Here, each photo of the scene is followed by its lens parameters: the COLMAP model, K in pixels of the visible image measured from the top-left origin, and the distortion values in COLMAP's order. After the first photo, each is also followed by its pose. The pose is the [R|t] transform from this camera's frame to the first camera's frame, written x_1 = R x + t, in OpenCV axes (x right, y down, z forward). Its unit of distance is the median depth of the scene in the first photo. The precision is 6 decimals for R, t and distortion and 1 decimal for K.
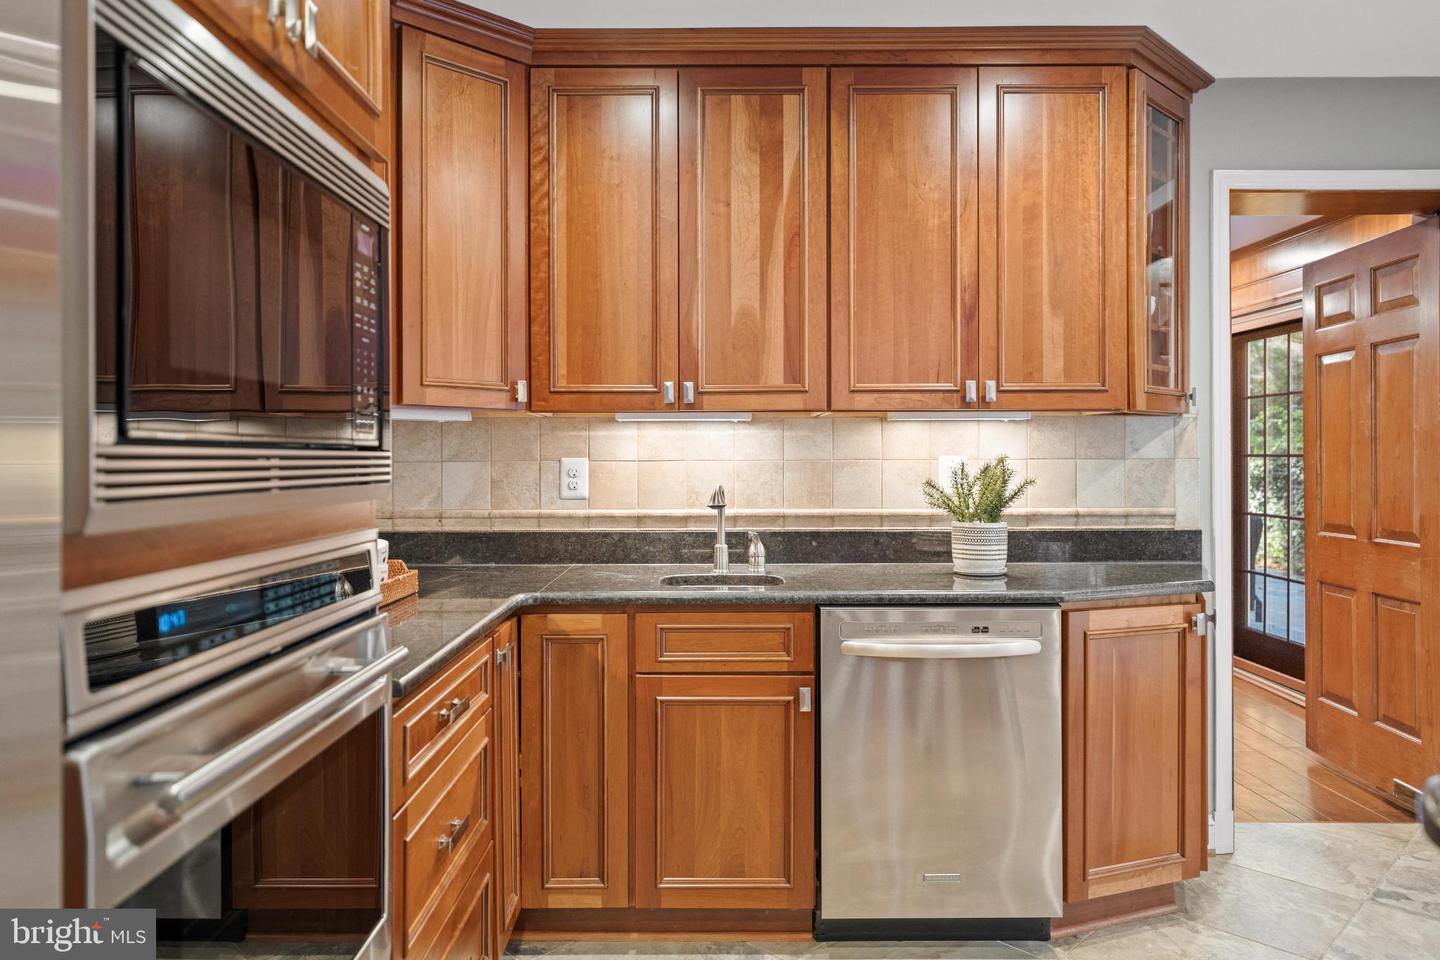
lens RADIAL K [[995.1, 0, 718.3], [0, 995.1, 471.3], [0, 0, 1]] dist [-0.004288, -0.002372]
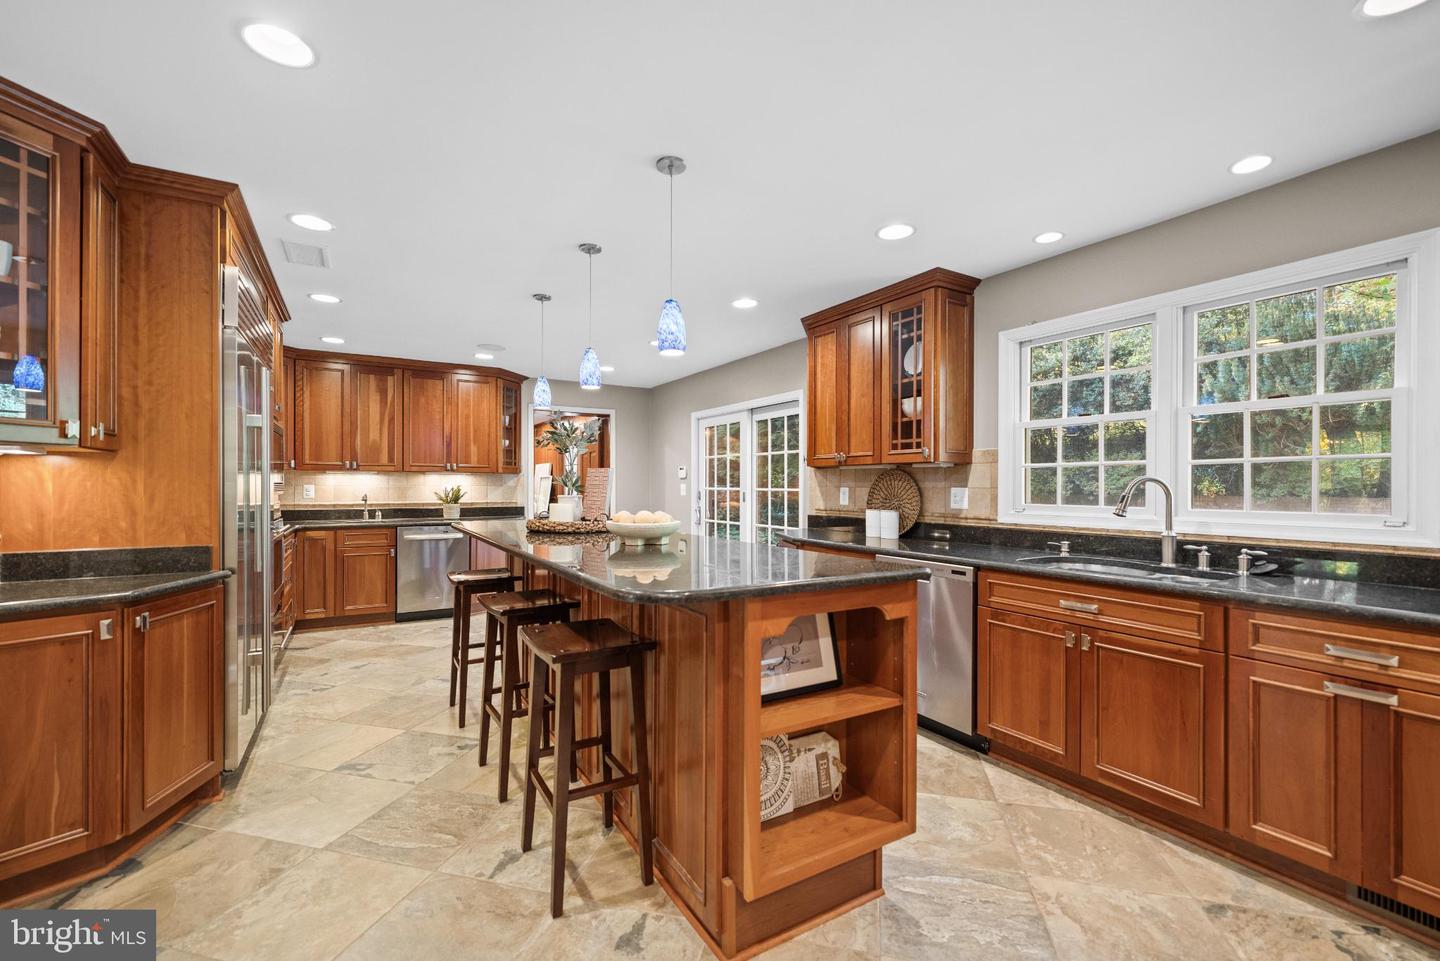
lens RADIAL K [[595.7, 0, 710.2], [0, 595.7, 487.1], [0, 0, 1]] dist [-0.002885, -0.000167]
pose [[0.864094, 0.004046, 0.503313, -0.003367], [0.002262, 0.999926, -0.011921, 0.018577], [-0.503325, 0.011439, 0.864022, -1.254352]]
